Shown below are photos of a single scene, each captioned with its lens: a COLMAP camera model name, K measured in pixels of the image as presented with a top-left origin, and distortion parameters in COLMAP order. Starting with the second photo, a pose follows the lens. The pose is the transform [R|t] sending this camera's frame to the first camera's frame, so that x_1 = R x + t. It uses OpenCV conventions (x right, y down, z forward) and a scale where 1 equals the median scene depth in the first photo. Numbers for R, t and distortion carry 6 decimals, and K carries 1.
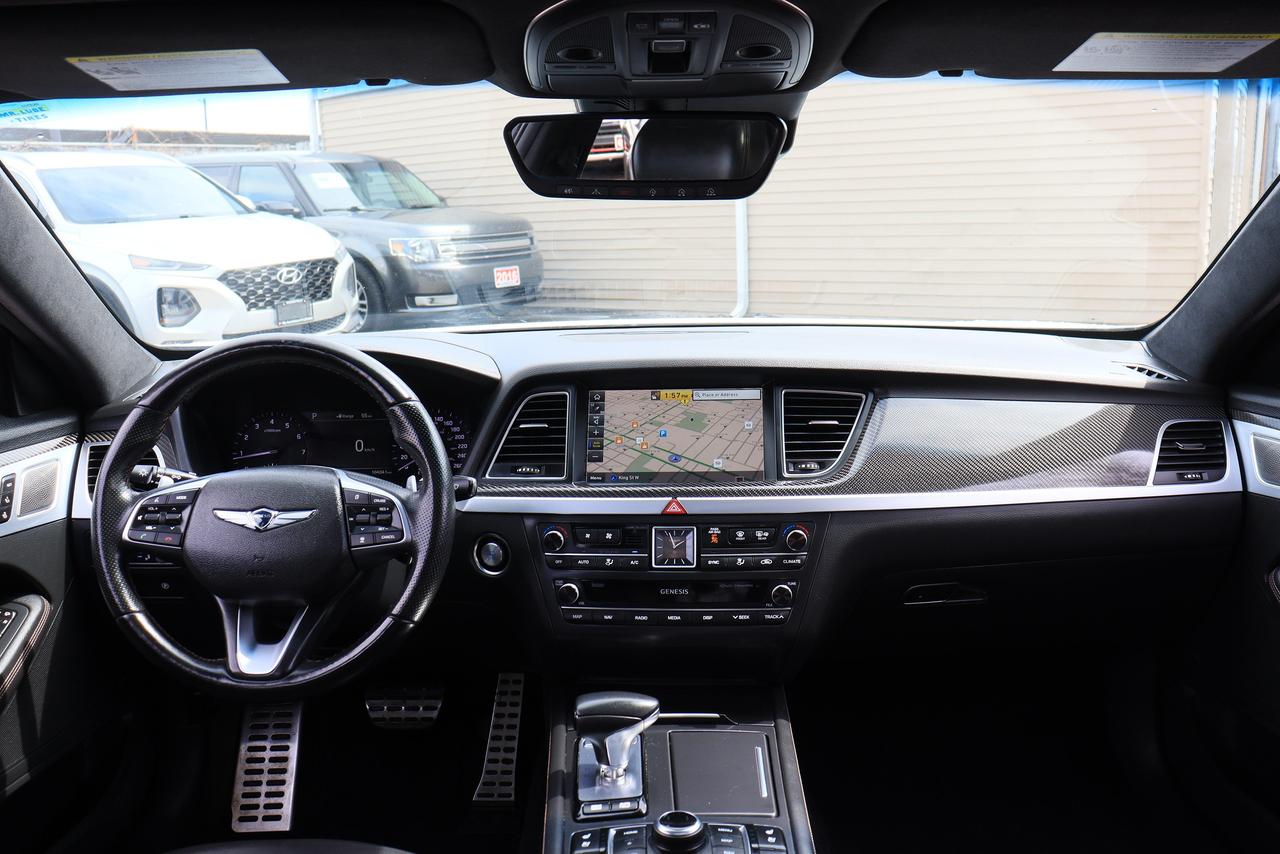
lens RADIAL K [[1039.4, 0, 640.0], [0, 1039.4, 427.0], [0, 0, 1]] dist [-0.175026, 0.164308]
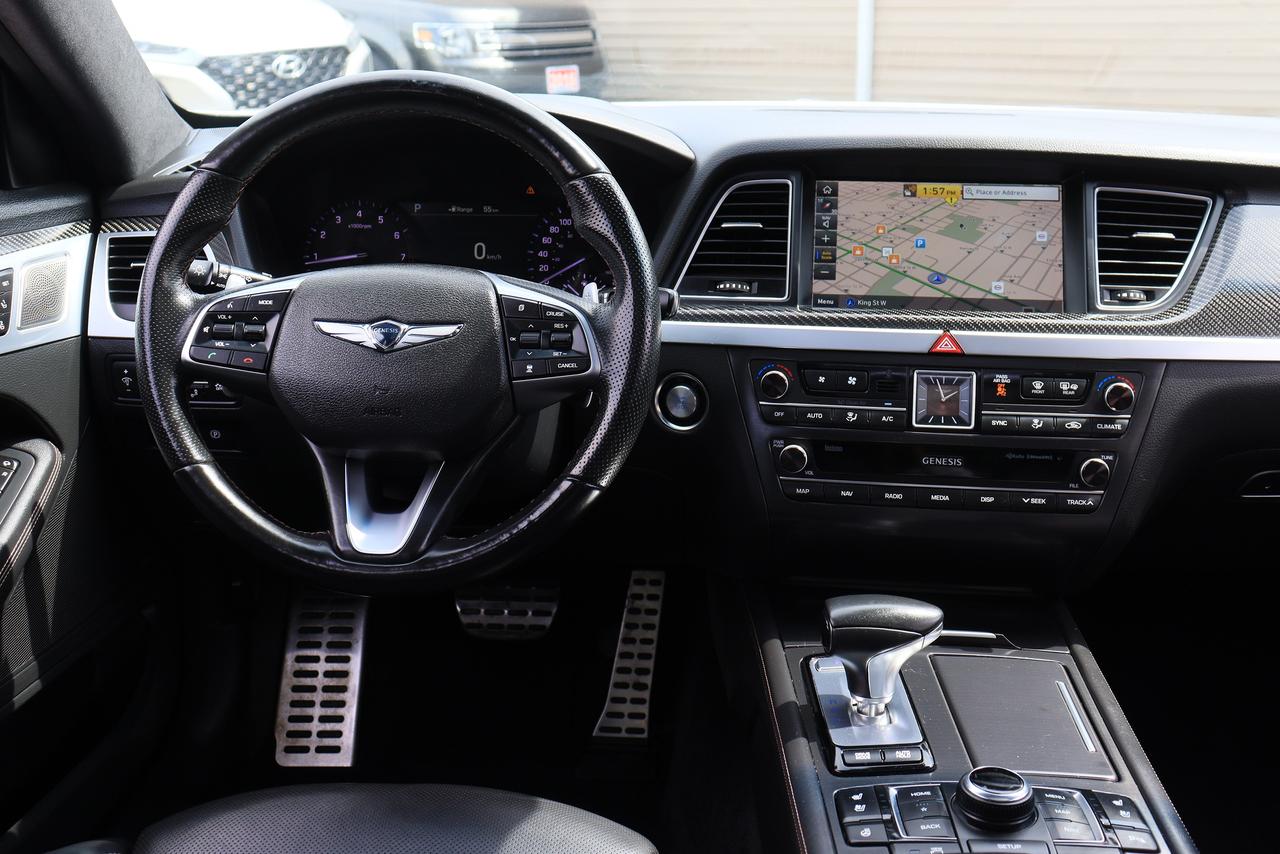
lens RADIAL K [[1282.3, 0, 640.0], [0, 1282.3, 427.0], [0, 0, 1]] dist [-0.127889, 0.236270]
pose [[0.998331, 0.039115, -0.042493, -0.135298], [-0.034116, 0.993055, 0.112595, 0.041797], [0.046602, -0.110957, 0.992732, 0.112475]]
